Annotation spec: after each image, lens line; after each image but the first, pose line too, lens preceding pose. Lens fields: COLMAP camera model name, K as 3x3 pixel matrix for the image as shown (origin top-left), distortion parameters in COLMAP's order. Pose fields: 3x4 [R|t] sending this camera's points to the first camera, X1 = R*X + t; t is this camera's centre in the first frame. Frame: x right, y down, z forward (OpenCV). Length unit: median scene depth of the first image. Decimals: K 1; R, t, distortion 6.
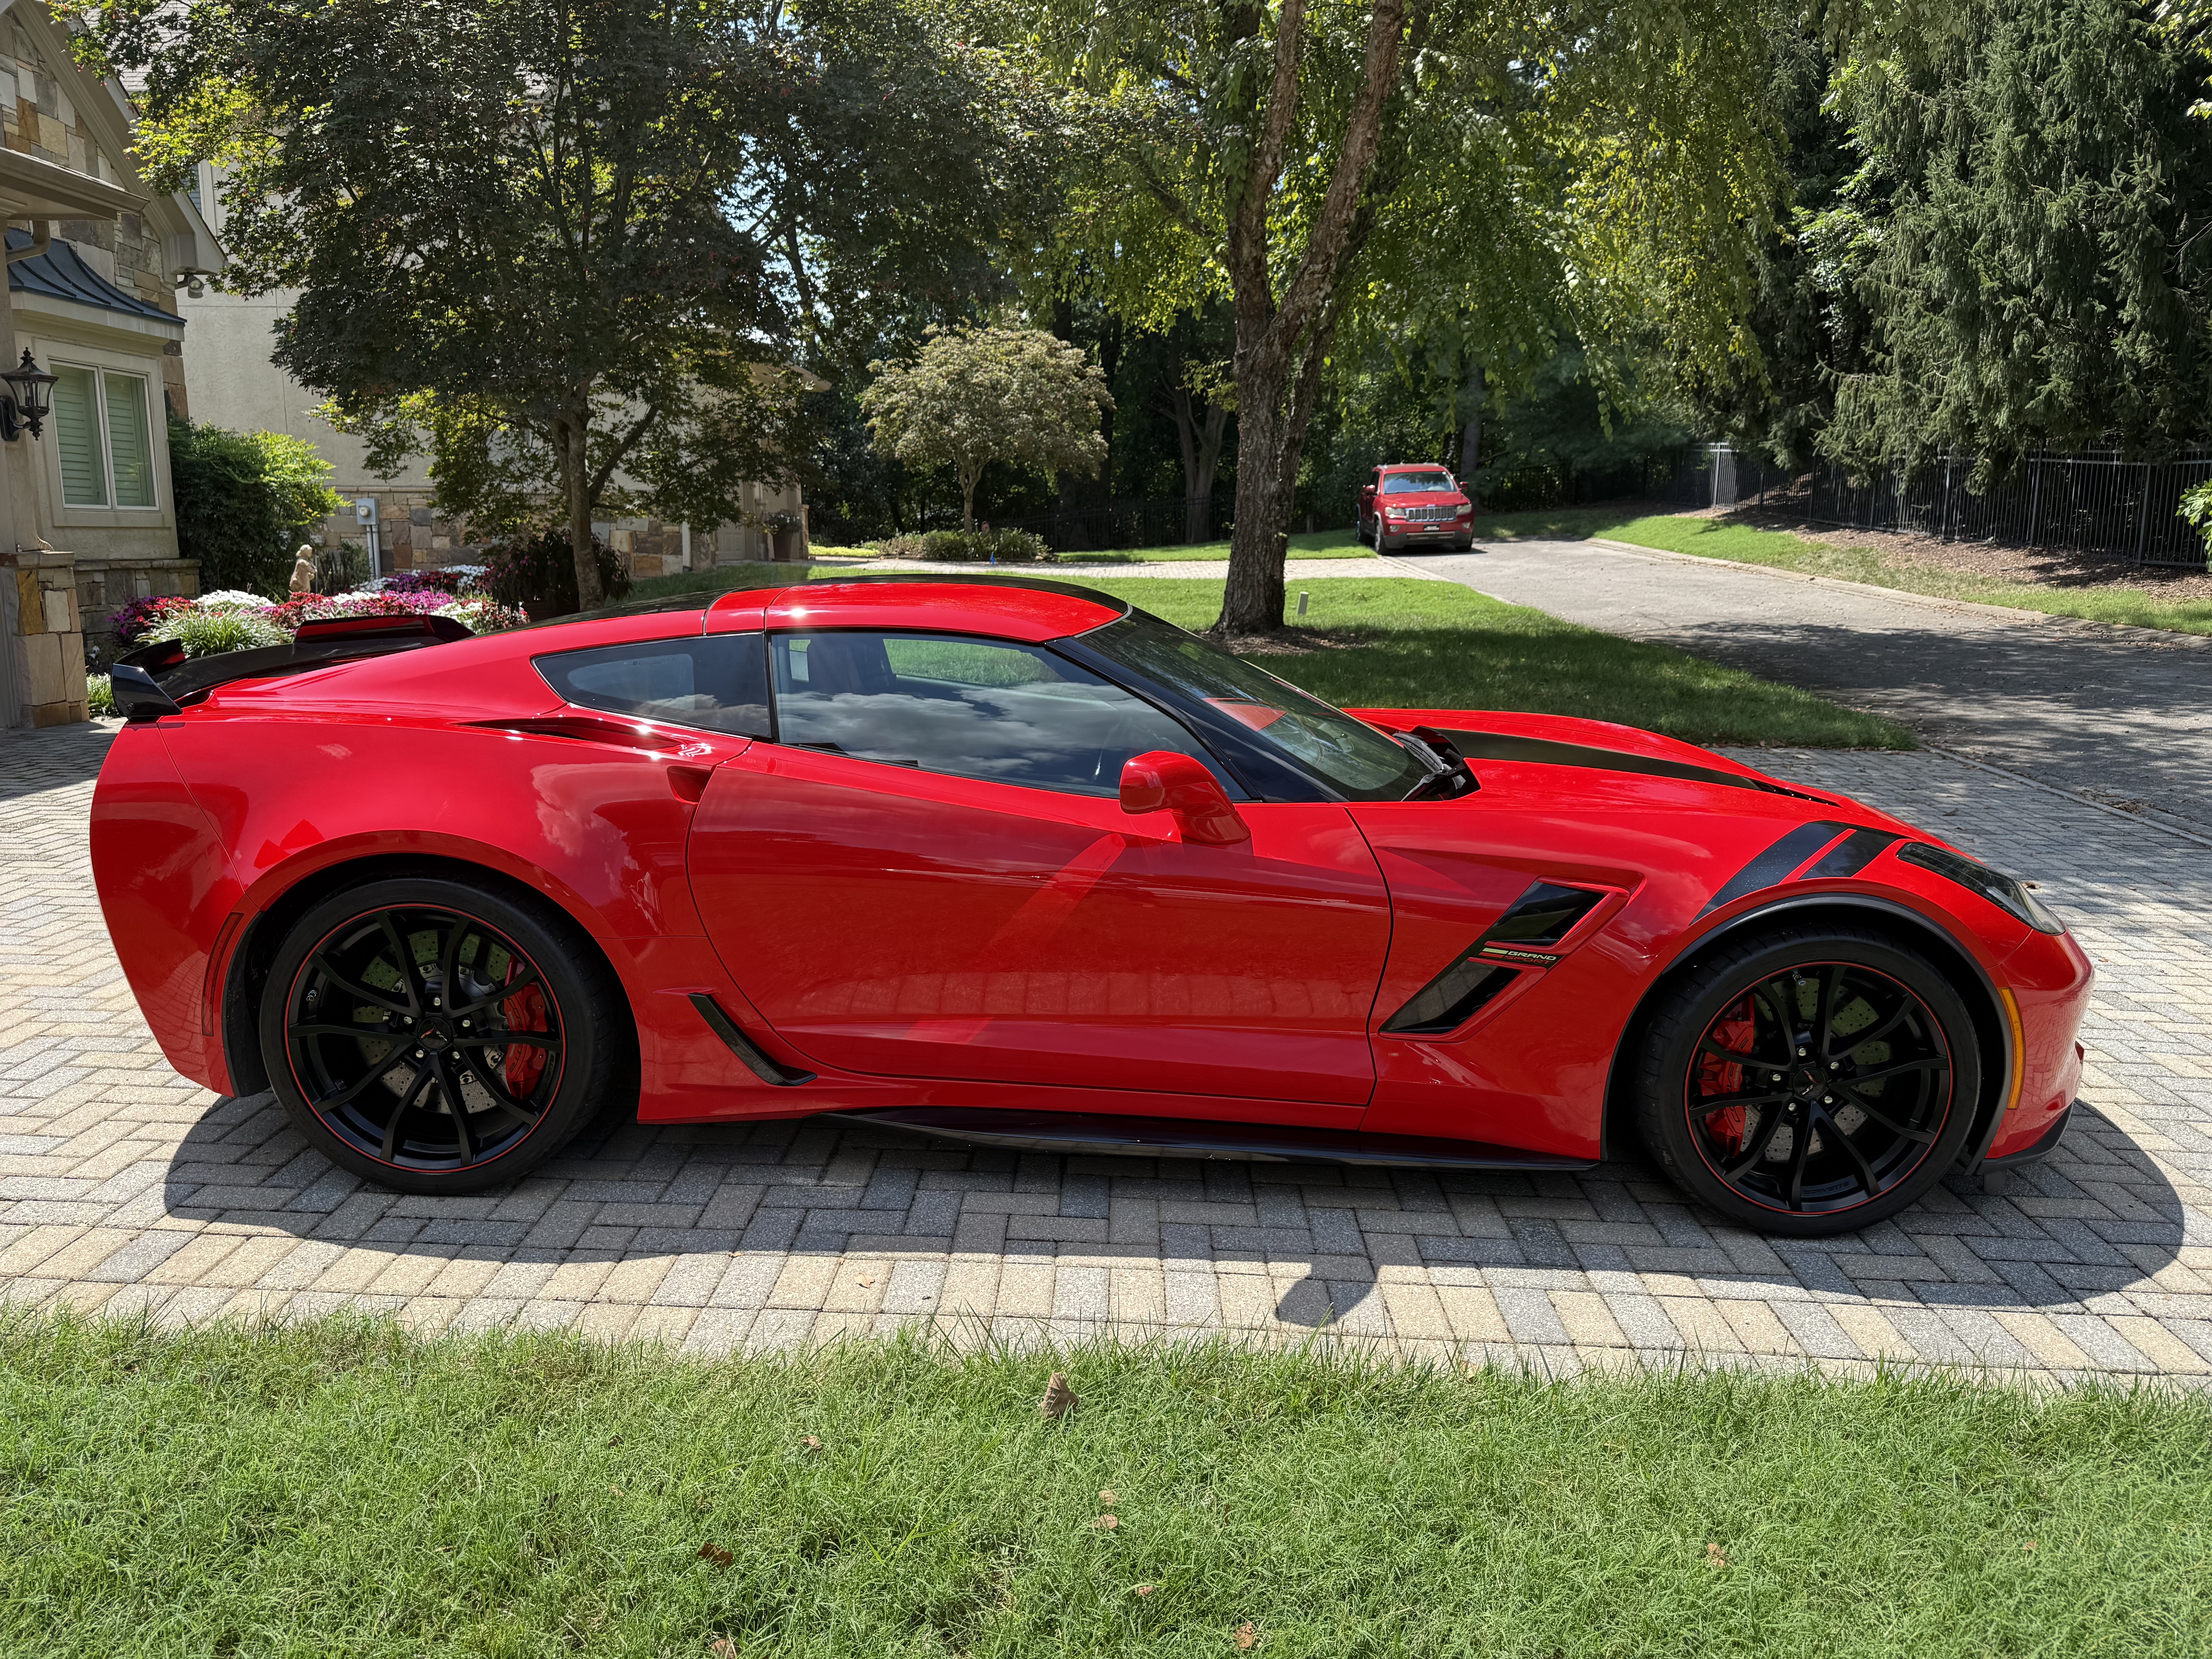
lens RADIAL K [[1573.7, 0, 1092.3], [0, 1573.7, 811.3], [0, 0, 1]] dist [0.021646, -0.025201]
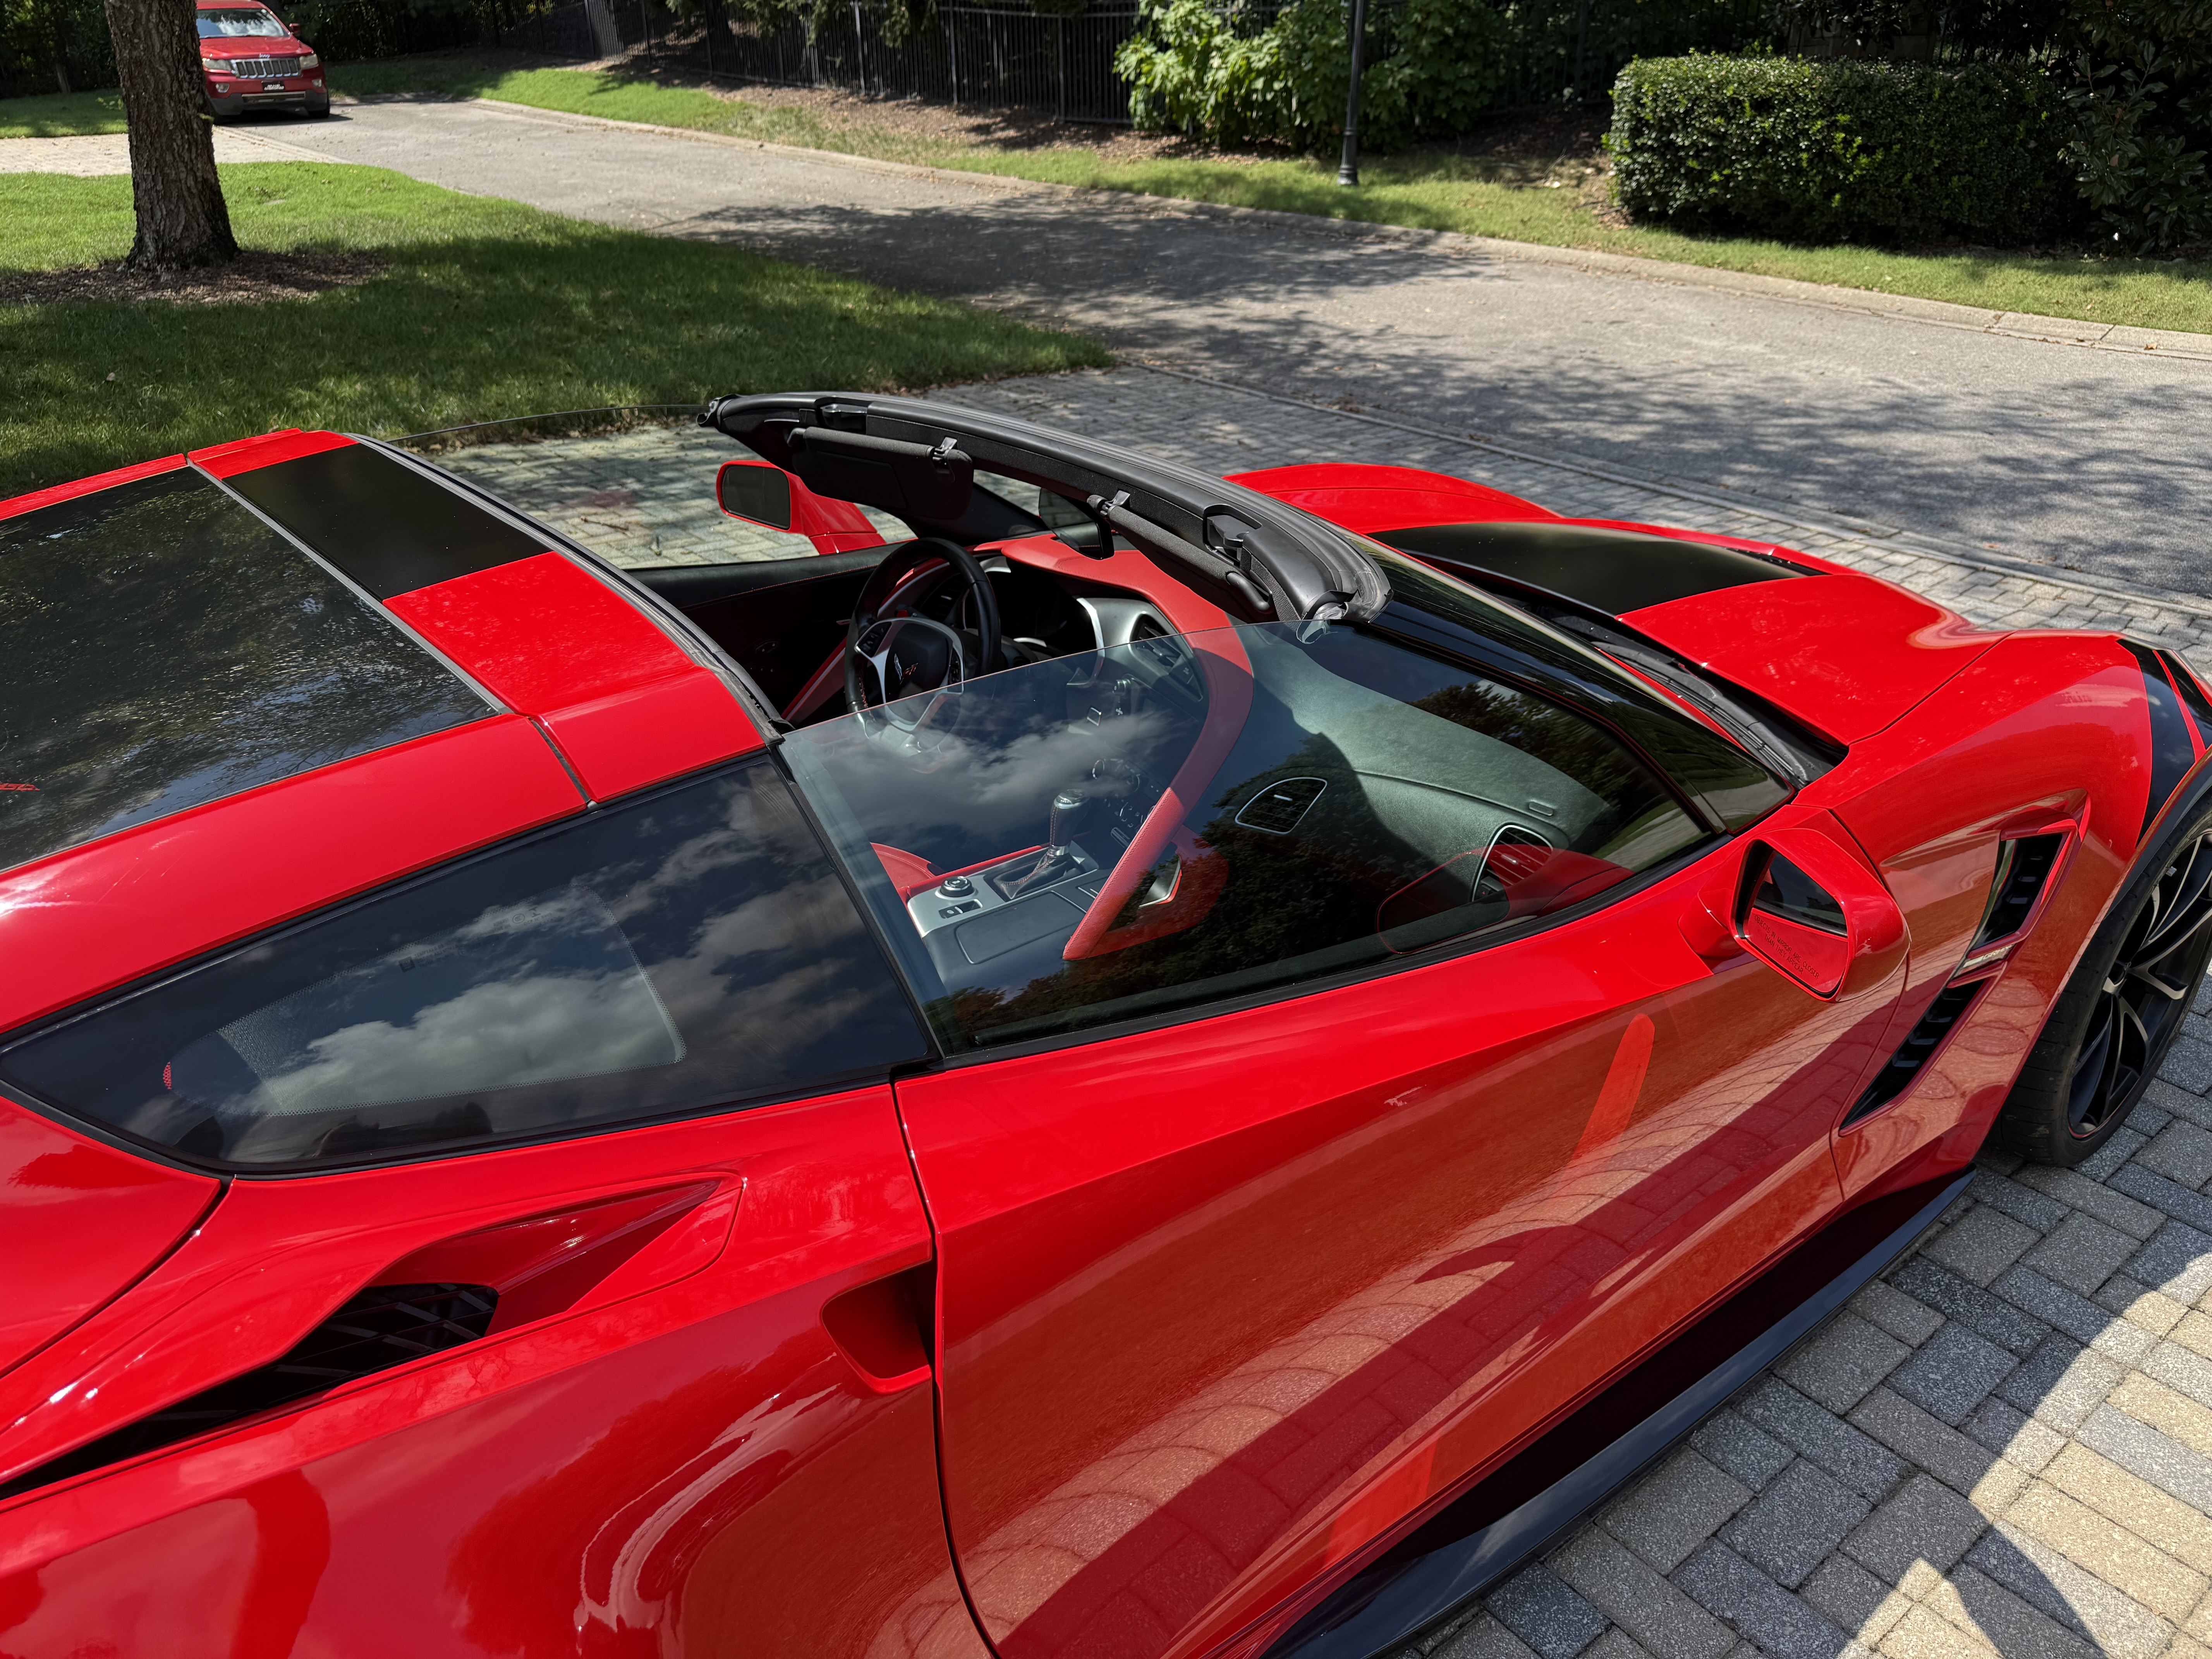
lens RADIAL K [[1573.7, 0, 1104.3], [0, 1573.7, 834.9], [0, 0, 1]] dist [0.021646, -0.025201]
pose [[0.758682, -0.293968, 0.581365, -0.055625], [0.125285, 0.941582, 0.312615, -0.032425], [-0.639301, -0.164339, 0.751190, 0.109889]]
